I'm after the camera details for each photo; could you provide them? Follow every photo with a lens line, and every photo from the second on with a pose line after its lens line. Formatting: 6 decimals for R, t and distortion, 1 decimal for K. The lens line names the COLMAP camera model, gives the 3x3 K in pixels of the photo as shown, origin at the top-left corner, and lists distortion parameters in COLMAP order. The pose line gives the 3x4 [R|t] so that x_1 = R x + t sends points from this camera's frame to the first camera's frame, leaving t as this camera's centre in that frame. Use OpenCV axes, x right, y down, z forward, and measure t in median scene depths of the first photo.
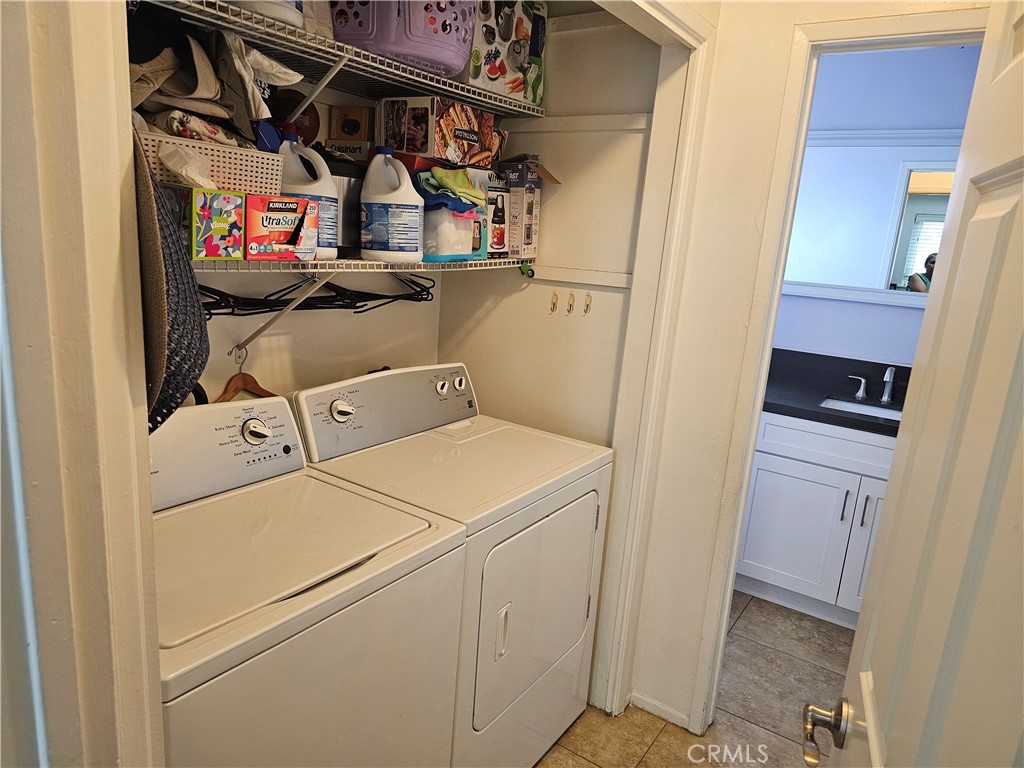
lens RADIAL K [[689.9, 0, 512.0], [0, 689.9, 384.0], [0, 0, 1]] dist [-0.001560, -0.002840]
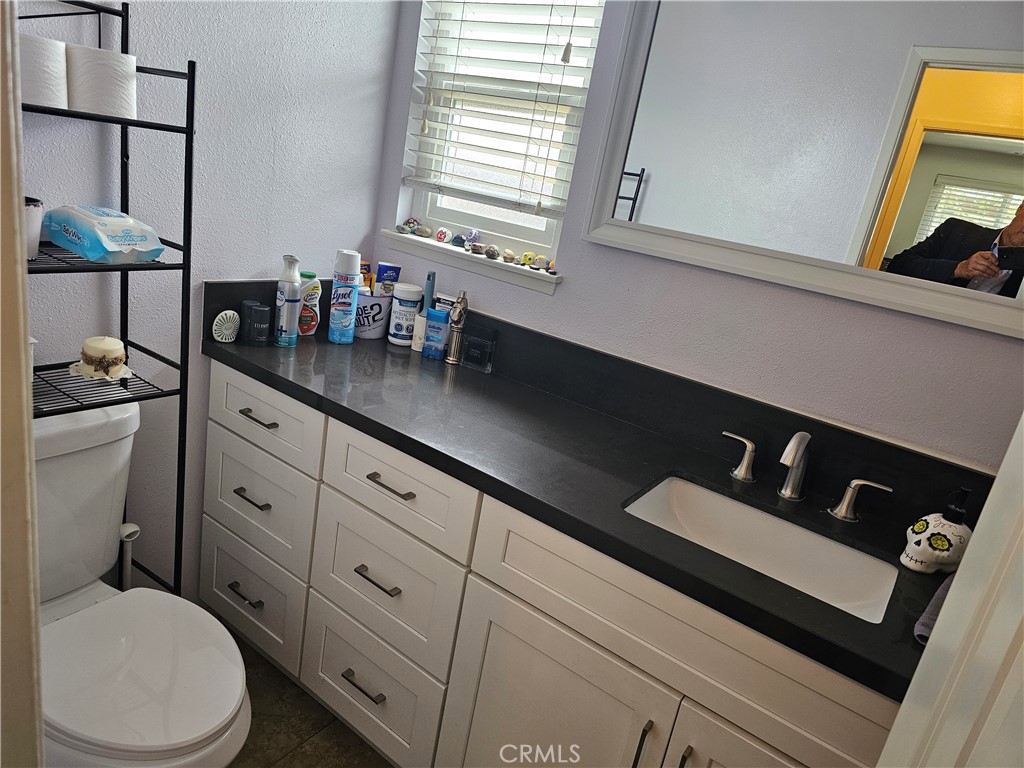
lens RADIAL K [[689.9, 0, 512.0], [0, 689.9, 384.0], [0, 0, 1]] dist [-0.001560, -0.002840]
pose [[0.995351, 0.096158, 0.005456, 0.339392], [-0.096291, 0.992314, 0.077727, -0.068917], [0.002060, -0.077891, 0.996960, 0.528875]]
